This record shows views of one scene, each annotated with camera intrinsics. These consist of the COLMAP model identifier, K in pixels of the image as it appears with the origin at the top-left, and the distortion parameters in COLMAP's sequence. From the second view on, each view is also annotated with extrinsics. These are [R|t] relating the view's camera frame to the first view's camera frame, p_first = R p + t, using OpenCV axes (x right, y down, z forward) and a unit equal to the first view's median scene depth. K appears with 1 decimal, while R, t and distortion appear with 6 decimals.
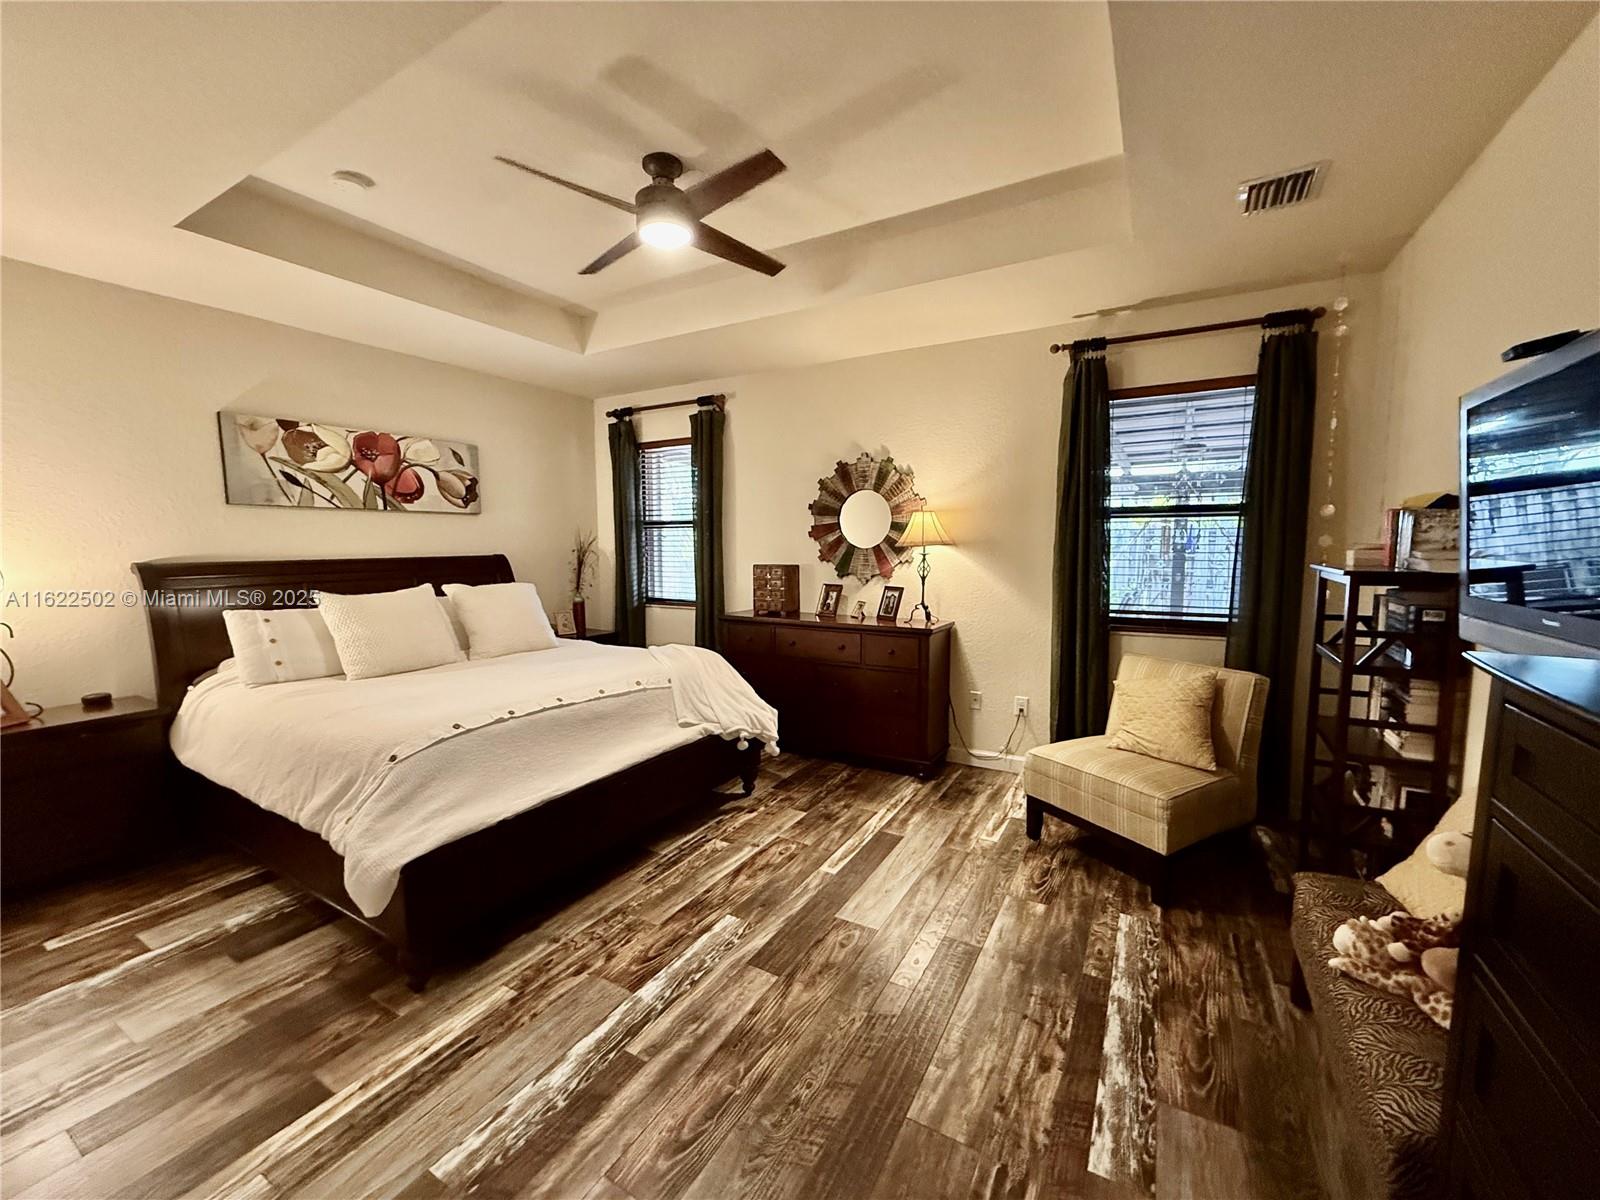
lens RADIAL K [[639.1, 0, 796.4], [0, 639.1, 605.4], [0, 0, 1]] dist [0.001437, -0.000005]
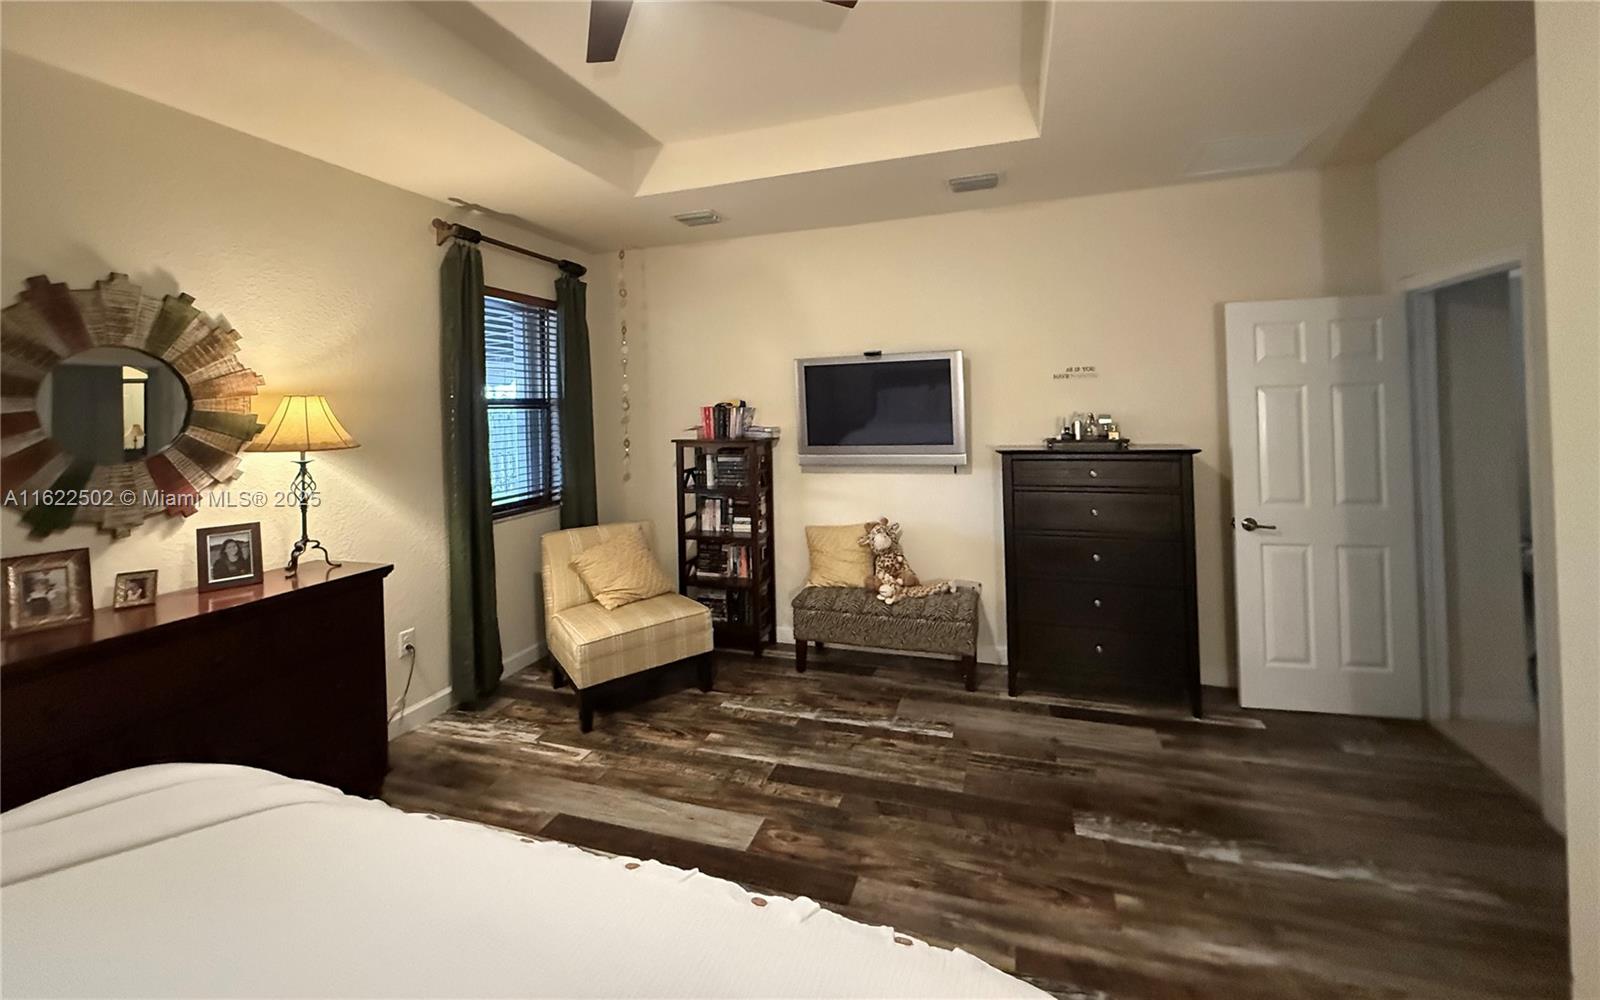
lens RADIAL K [[636.6, 0, 805.6], [0, 636.6, 396.9], [0, 0, 1]] dist [-0.002771, -0.000355]
pose [[-0.203104, 0.027196, 0.978779, -0.697293], [0.123813, 0.992304, -0.001879, -0.107671], [-0.971298, 0.120804, -0.204908, 0.848792]]
